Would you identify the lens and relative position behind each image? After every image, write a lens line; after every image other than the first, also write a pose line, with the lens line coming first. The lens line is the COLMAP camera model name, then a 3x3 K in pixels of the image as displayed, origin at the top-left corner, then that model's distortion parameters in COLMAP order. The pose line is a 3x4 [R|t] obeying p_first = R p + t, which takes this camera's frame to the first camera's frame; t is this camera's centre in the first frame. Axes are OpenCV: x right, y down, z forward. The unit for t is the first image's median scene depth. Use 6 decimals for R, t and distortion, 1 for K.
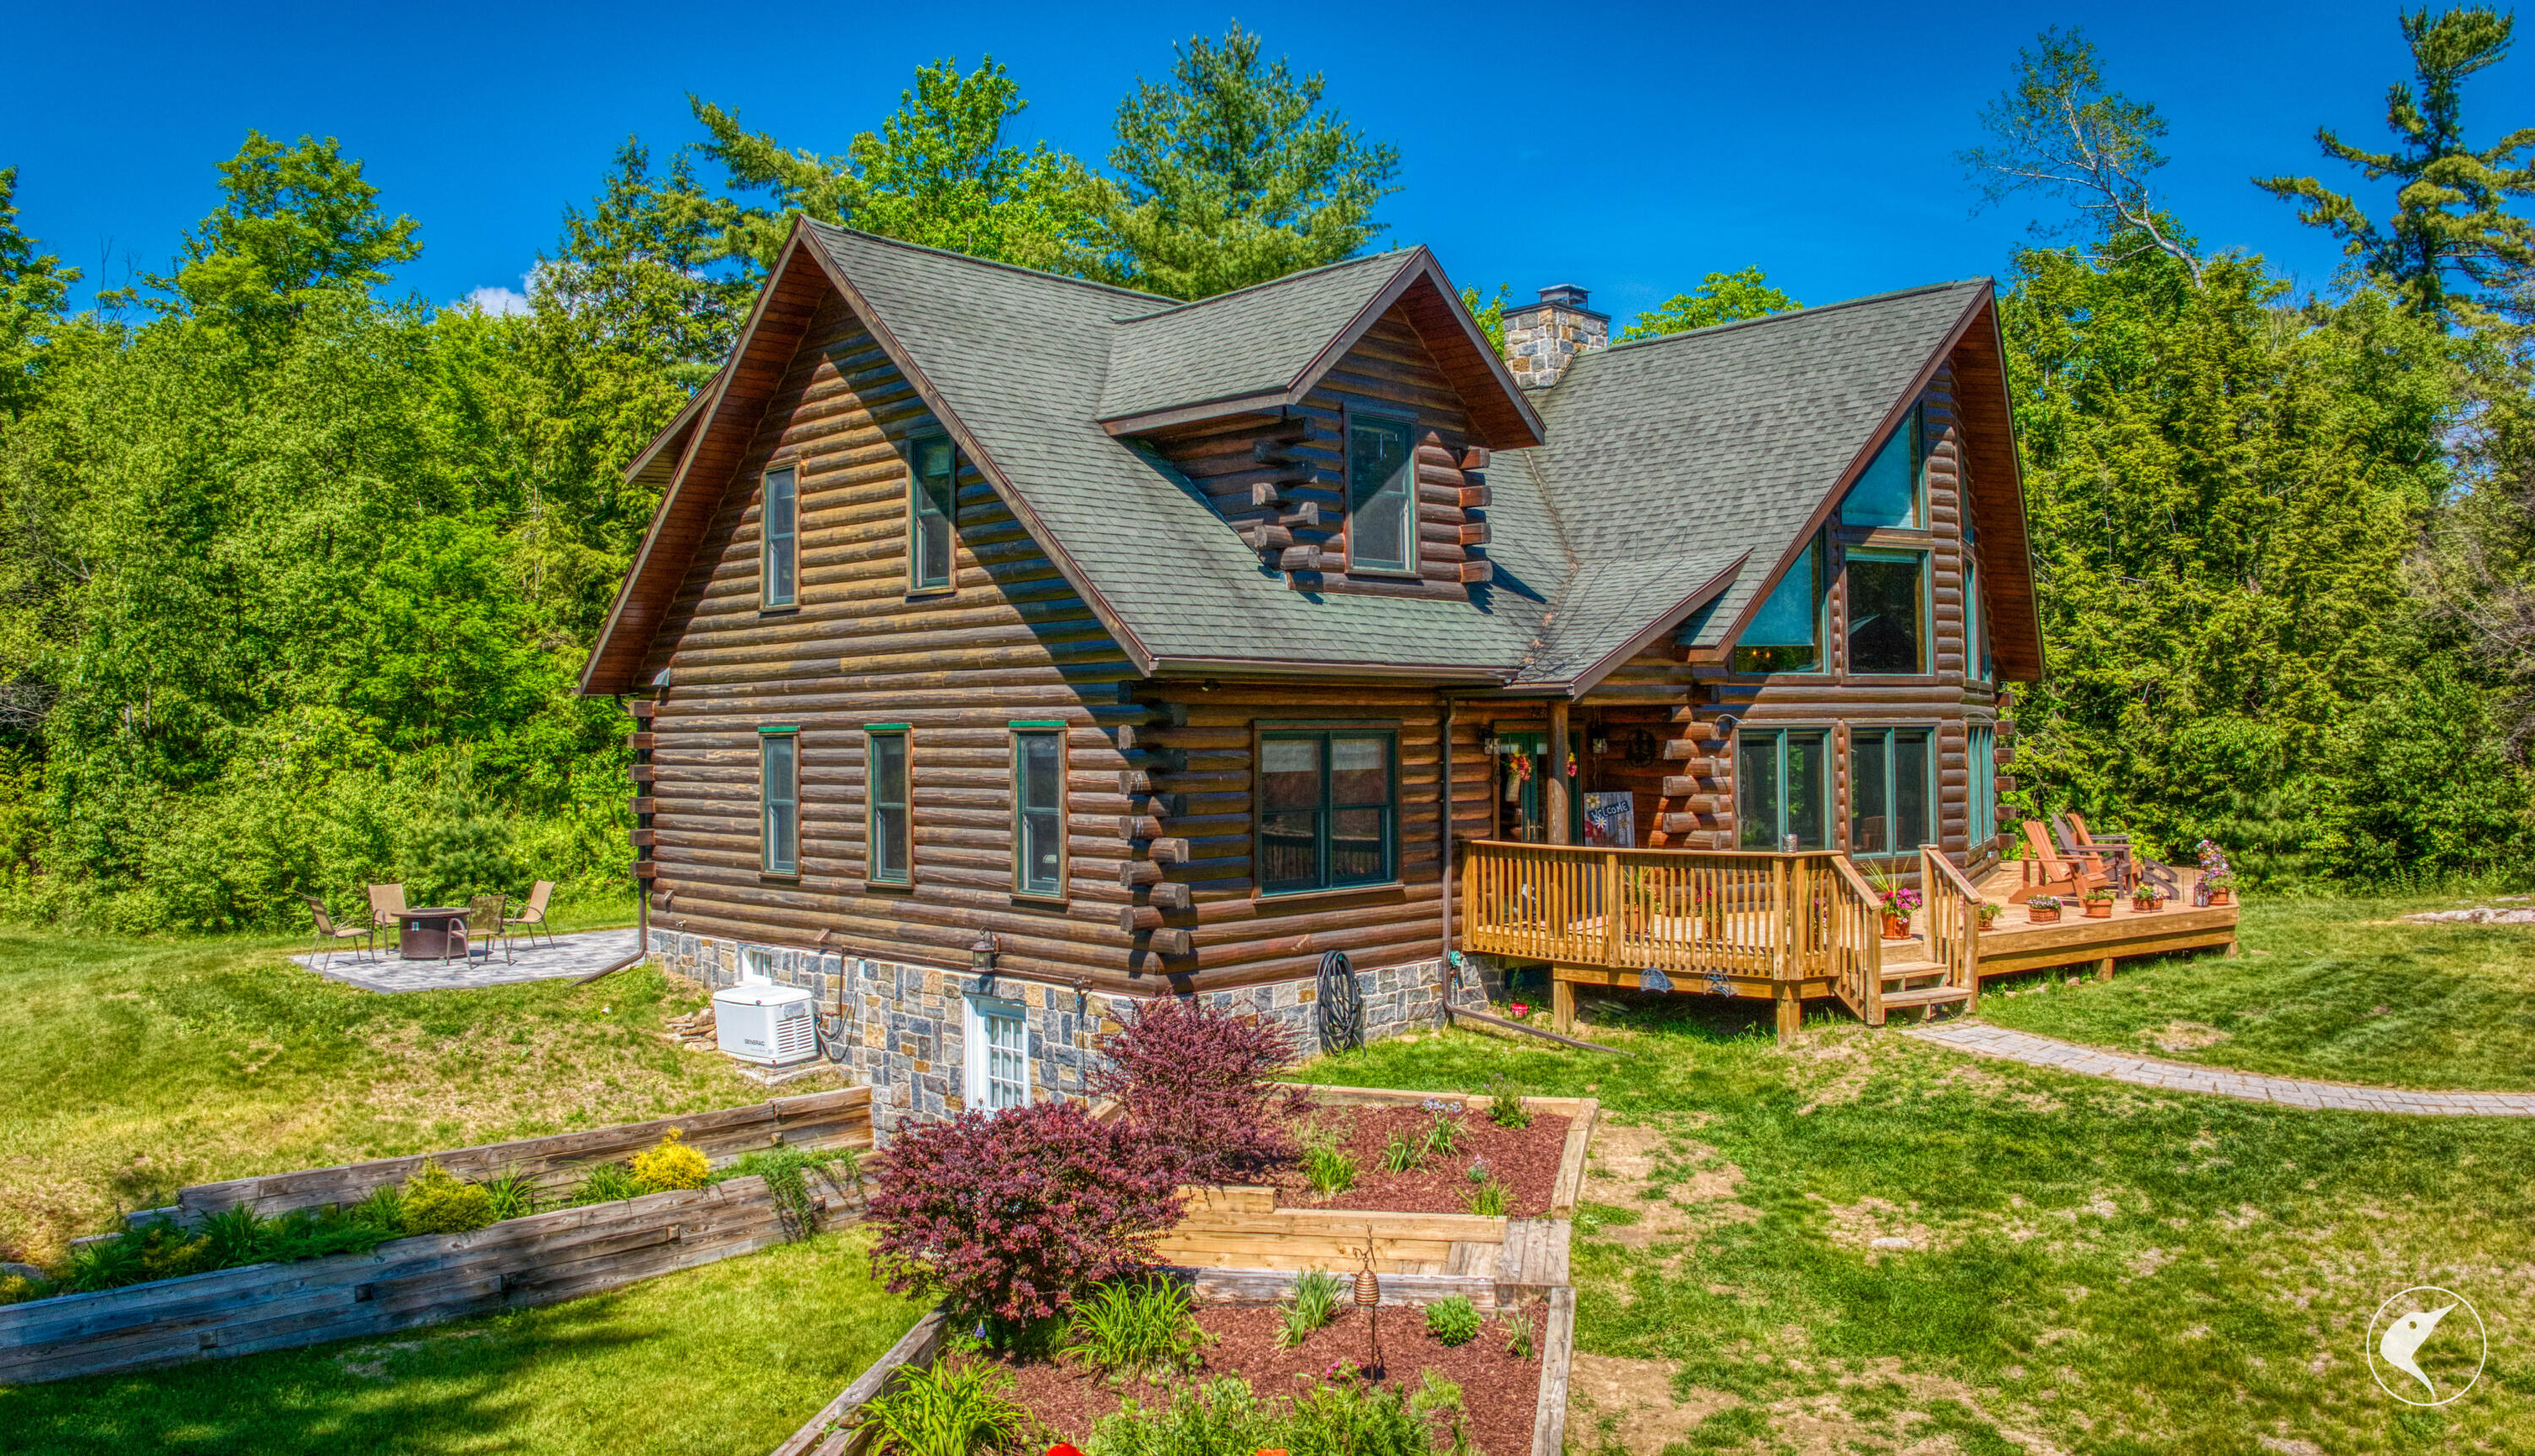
lens RADIAL K [[1847.4, 0, 1273.2], [0, 1847.4, 724.3], [0, 0, 1]] dist [-0.078312, -0.013840]
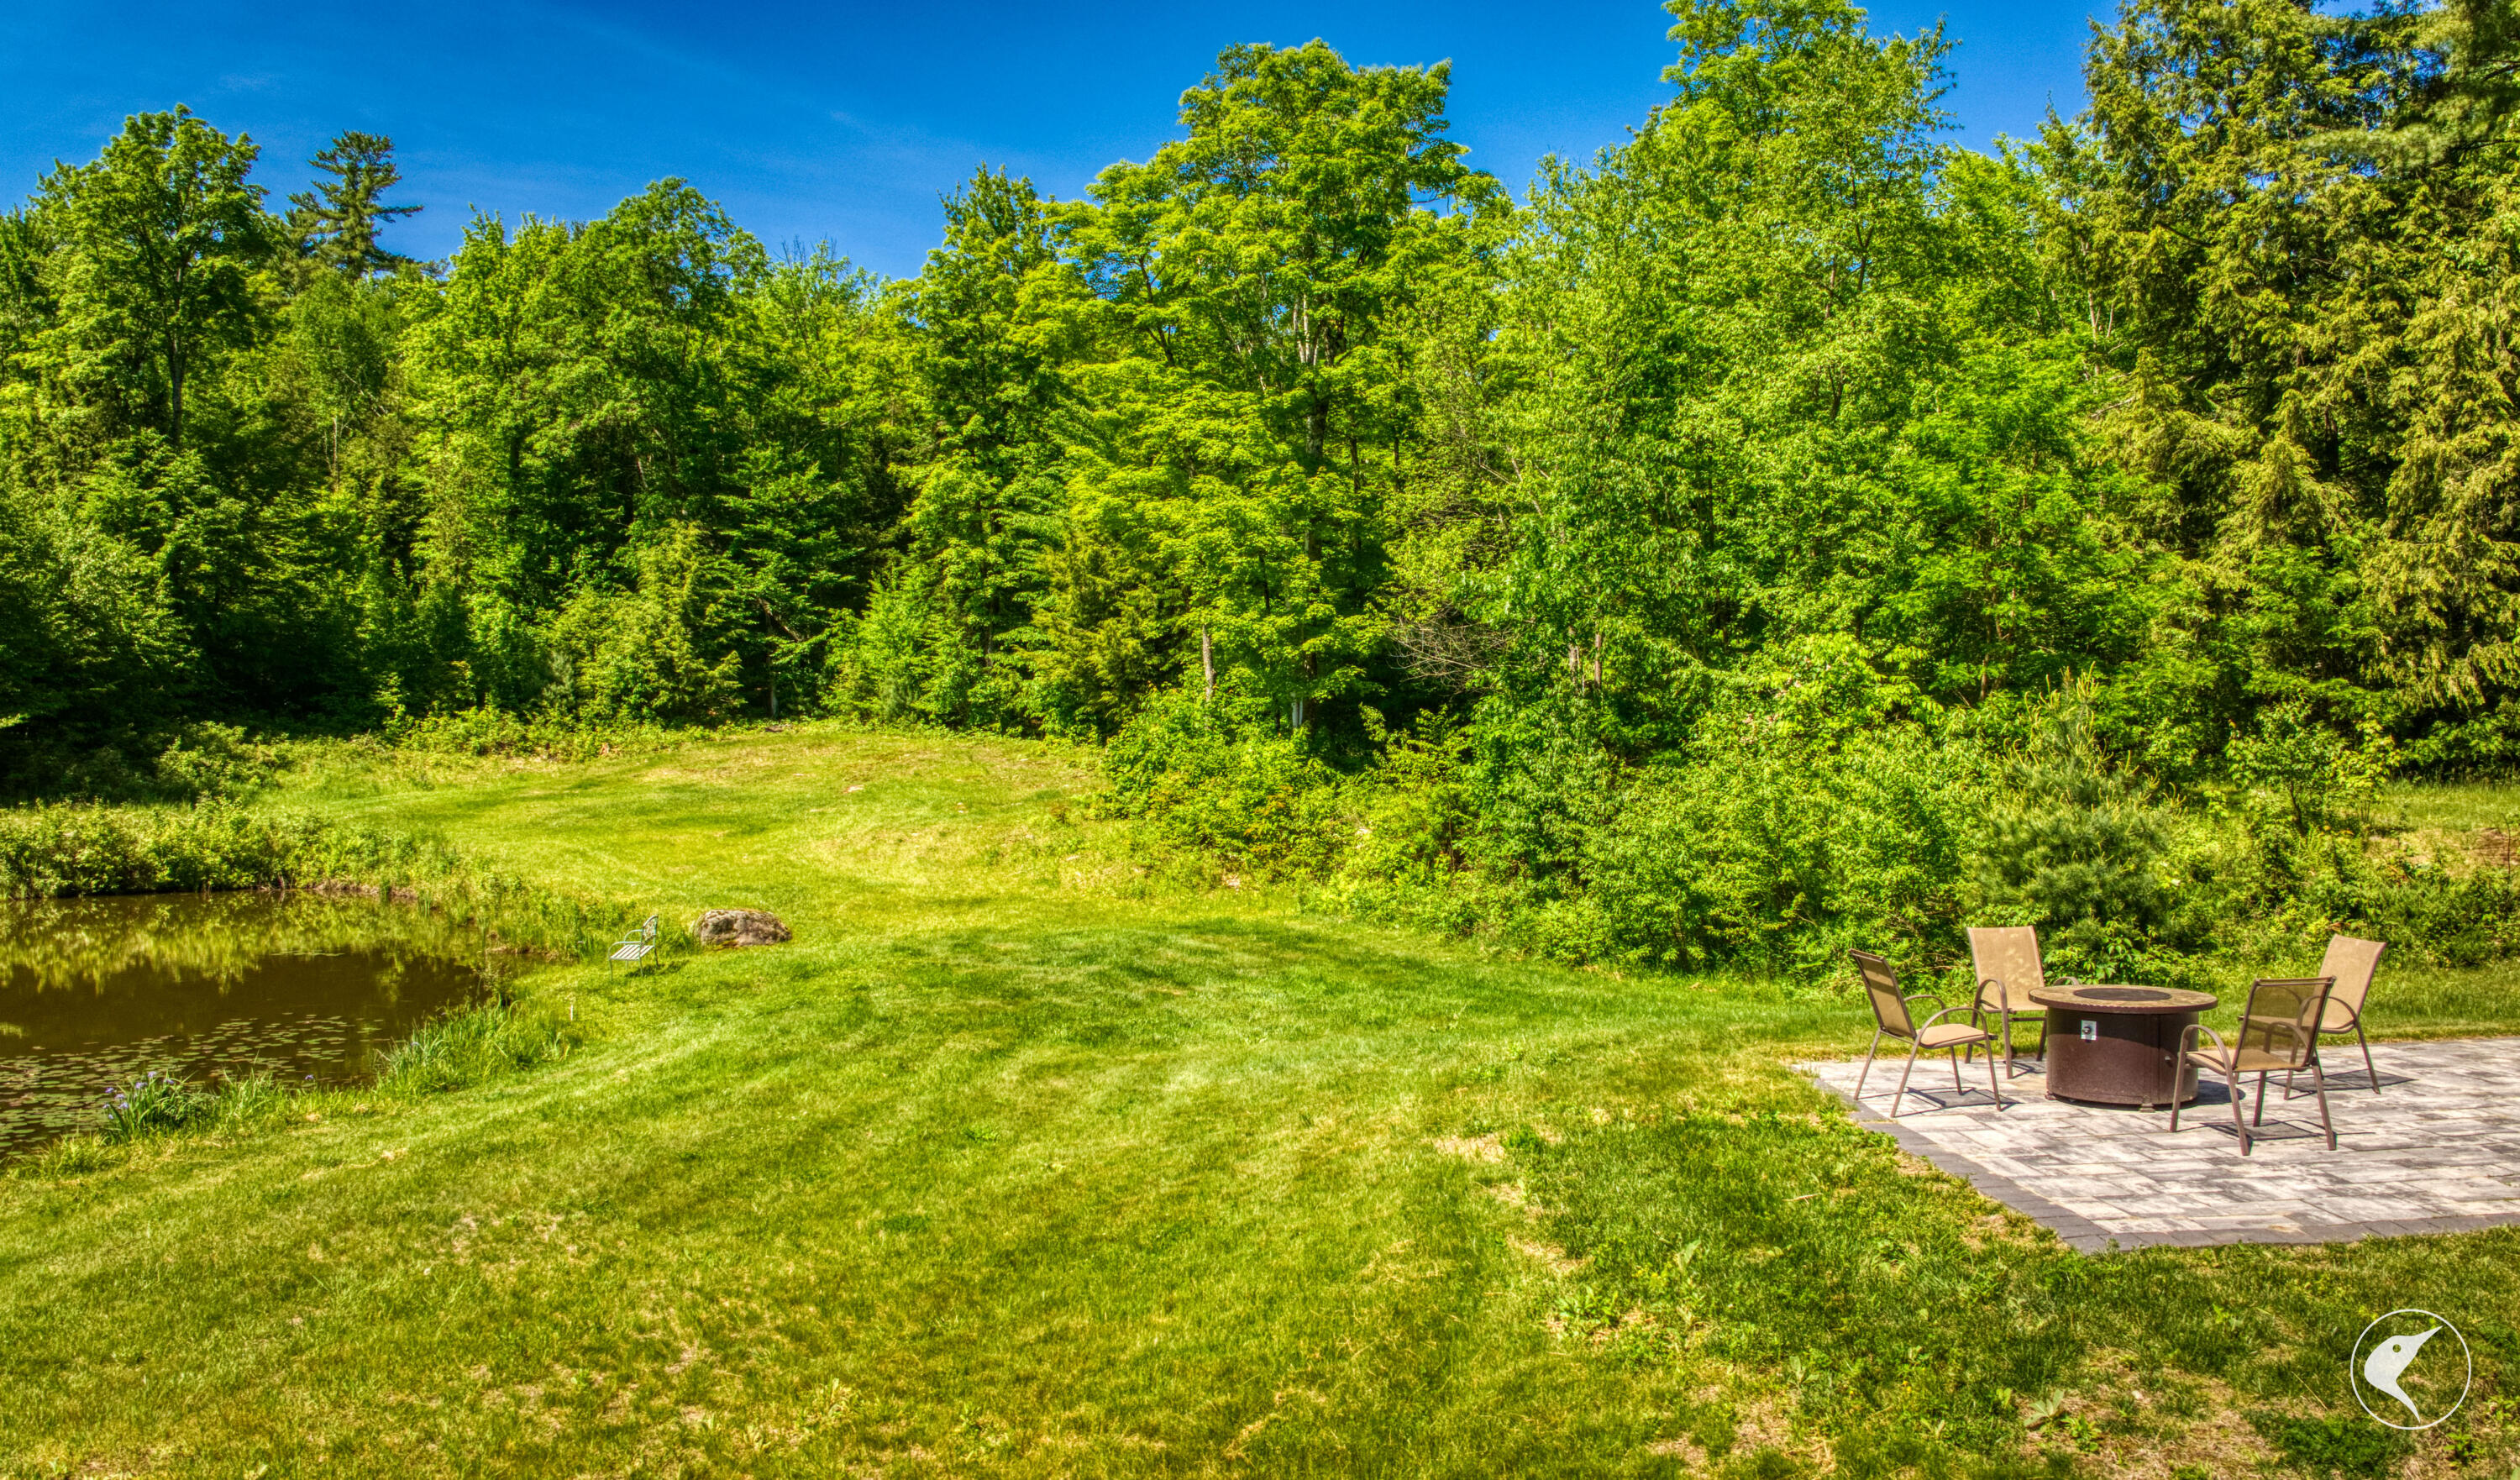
lens RADIAL K [[1765.0, 0, 1261.9], [0, 1765.0, 739.7], [0, 0, 1]] dist [-0.026159, 0.001993]
pose [[0.719699, -0.002010, -0.694283, -0.232146], [0.004018, 0.999991, 0.001270, 0.027391], [0.694274, -0.003703, 0.719701, 0.395361]]
